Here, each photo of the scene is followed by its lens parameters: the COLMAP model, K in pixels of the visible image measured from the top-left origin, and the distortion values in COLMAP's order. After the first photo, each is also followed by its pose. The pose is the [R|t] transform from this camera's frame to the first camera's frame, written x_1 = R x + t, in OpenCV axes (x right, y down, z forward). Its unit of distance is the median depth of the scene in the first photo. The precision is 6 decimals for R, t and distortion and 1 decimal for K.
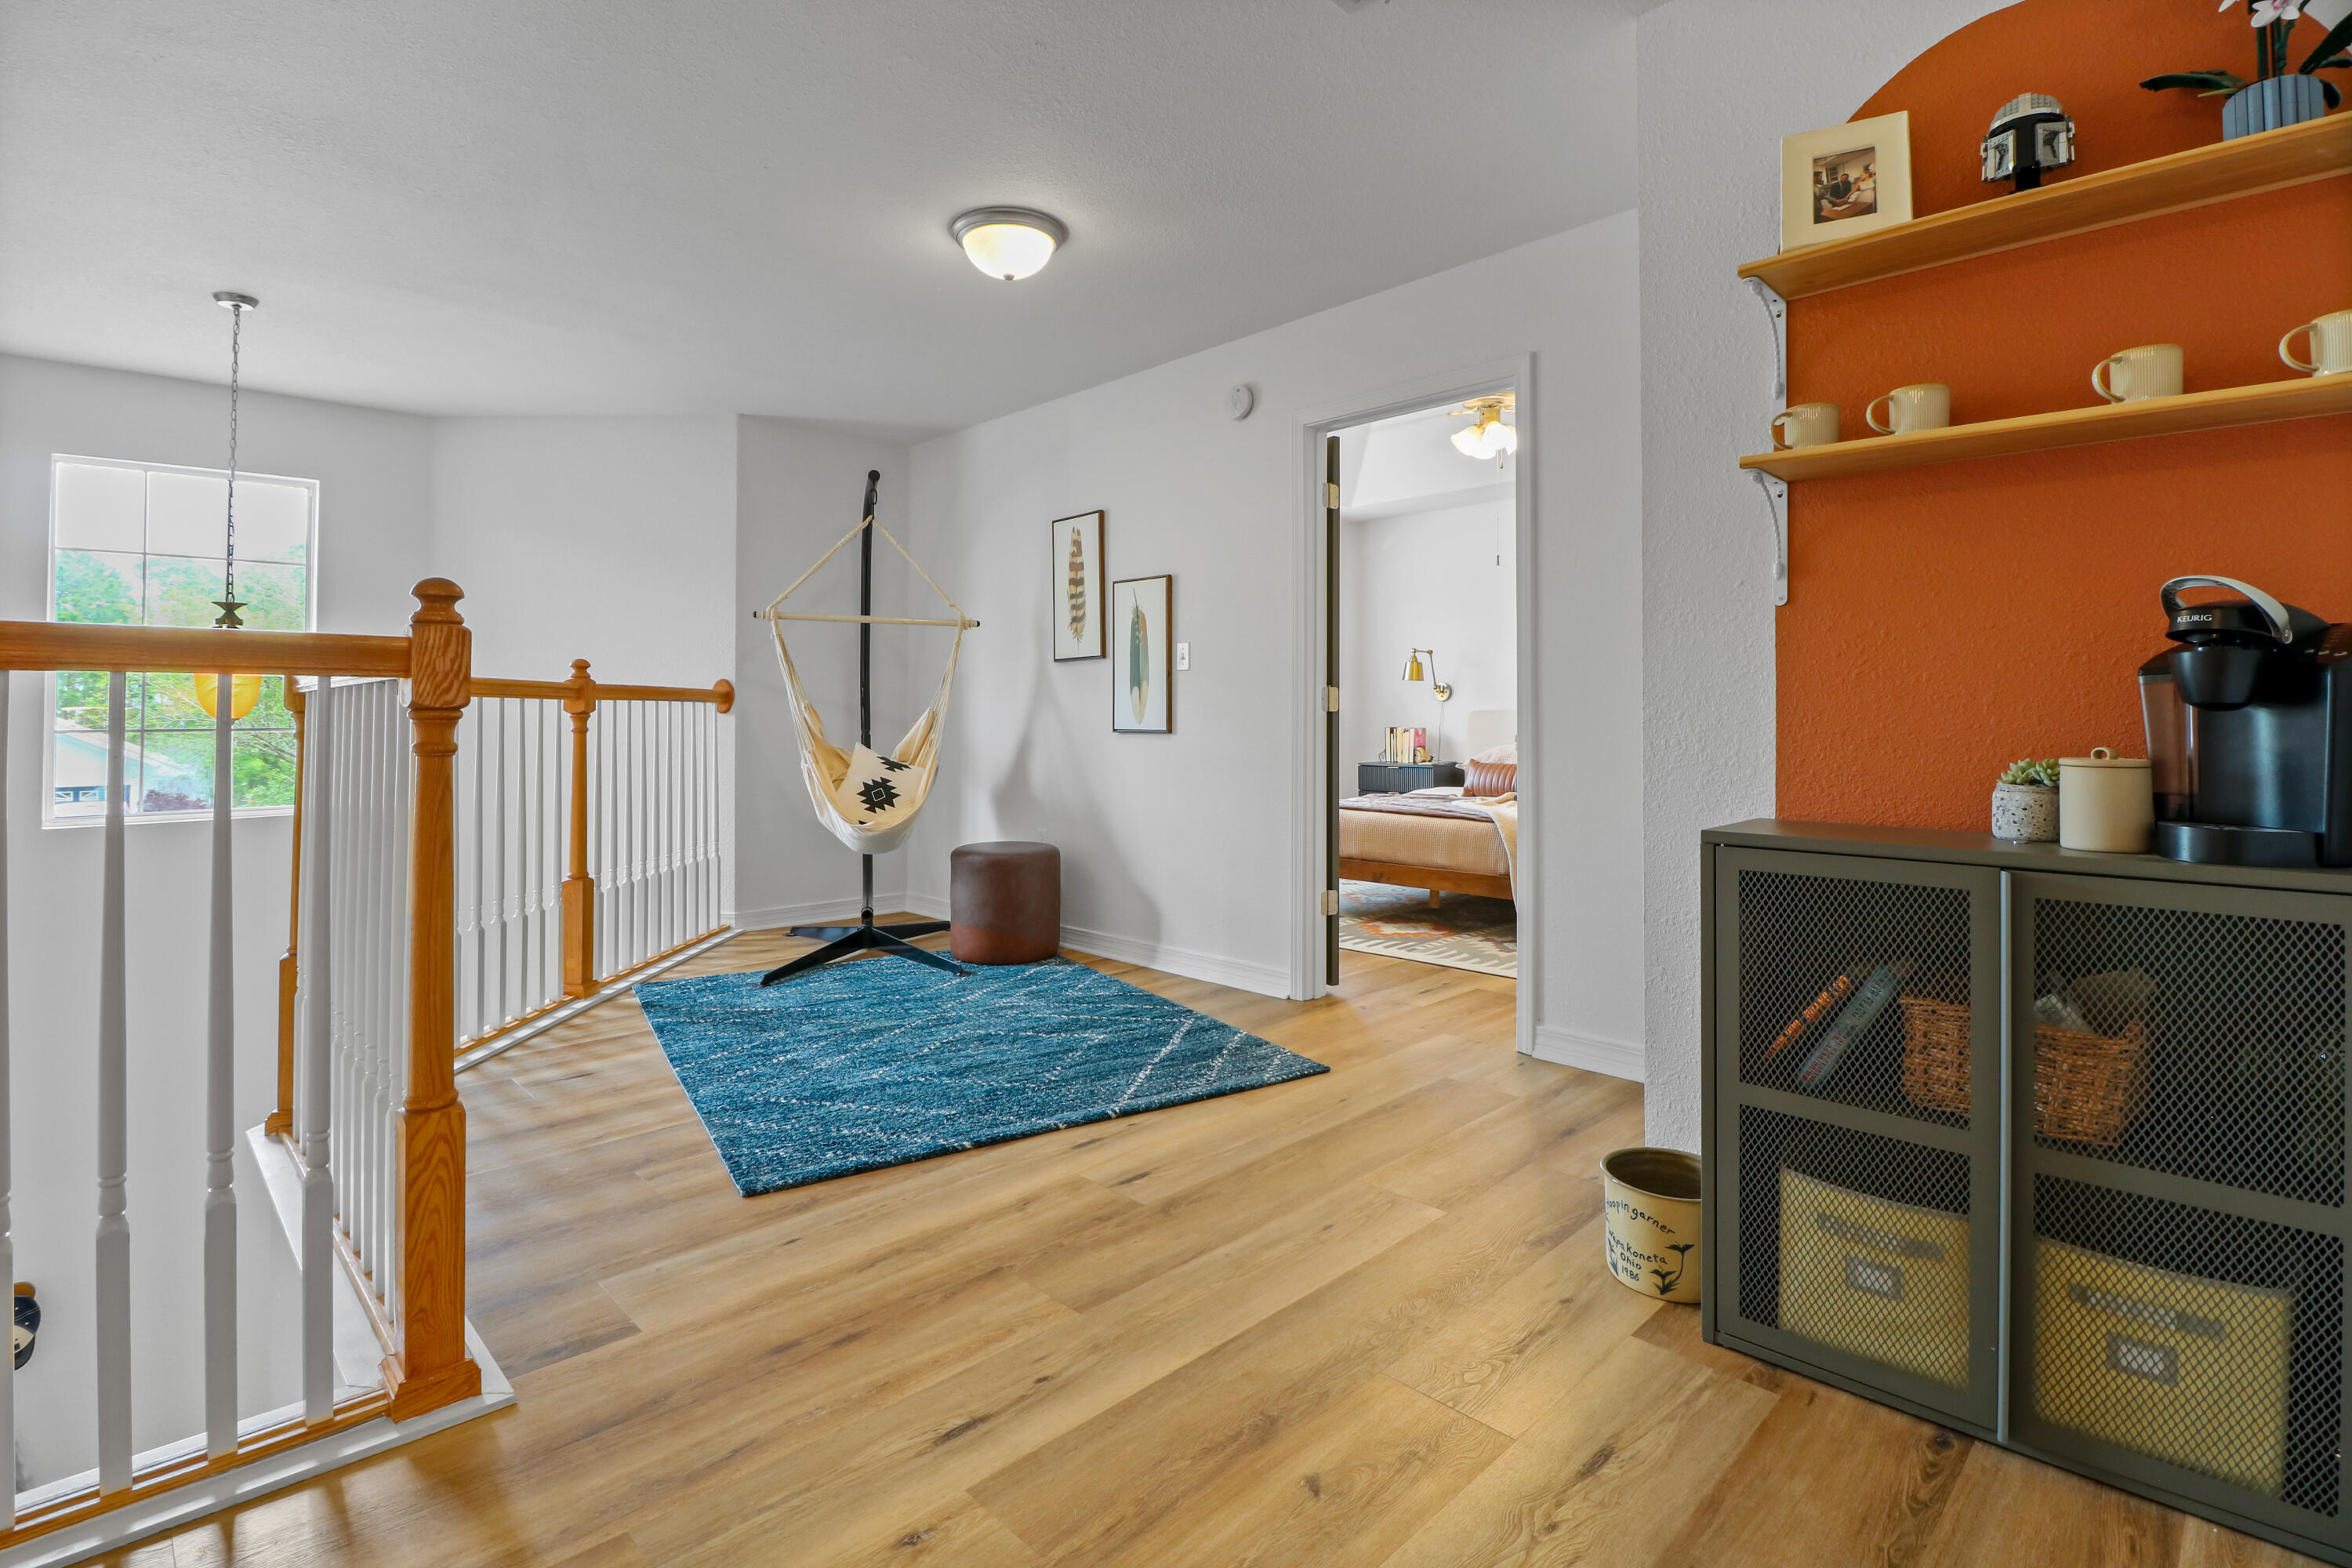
lens RADIAL K [[1094.6, 0, 1188.0], [0, 1094.6, 707.1], [0, 0, 1]] dist [-0.008442, -0.000222]
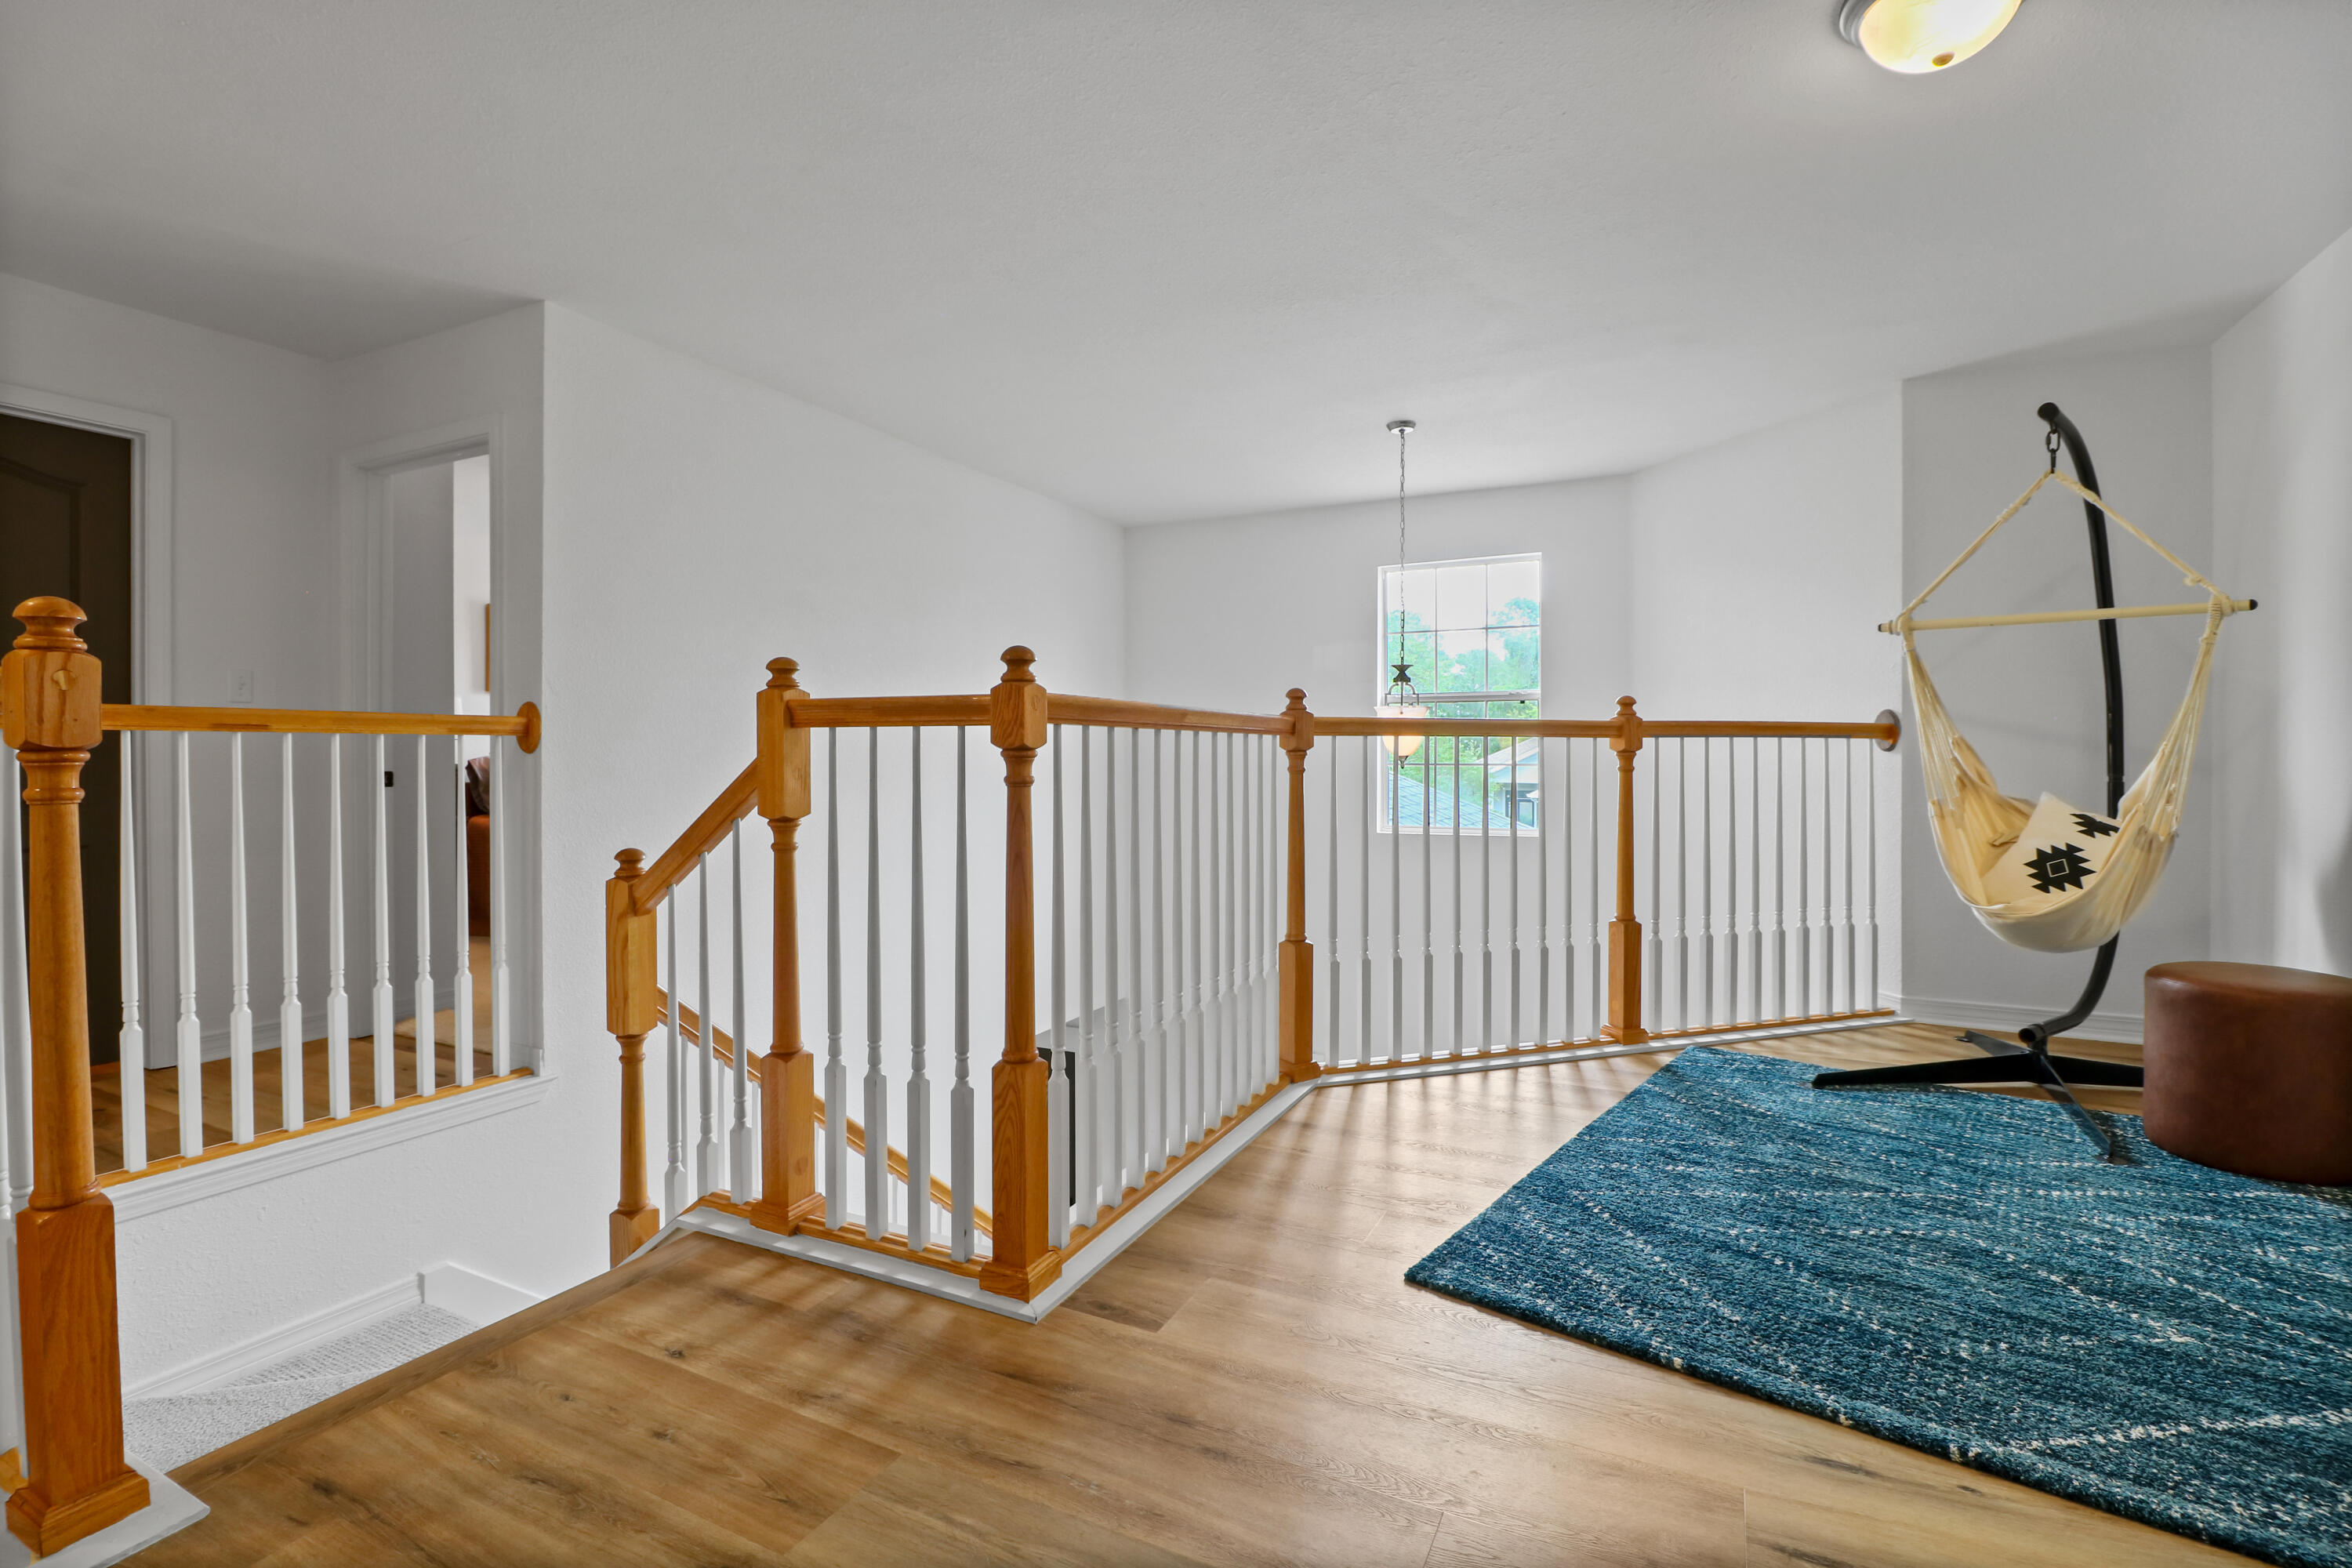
lens RADIAL K [[1094.6, 0, 1180.8], [0, 1094.6, 768.6], [0, 0, 1]] dist [-0.008442, -0.000222]
pose [[0.328986, 0.012756, -0.944249, 0.246191], [0.007663, 0.999840, 0.016177, 0.002282], [0.944304, -0.012558, 0.328835, 0.328661]]
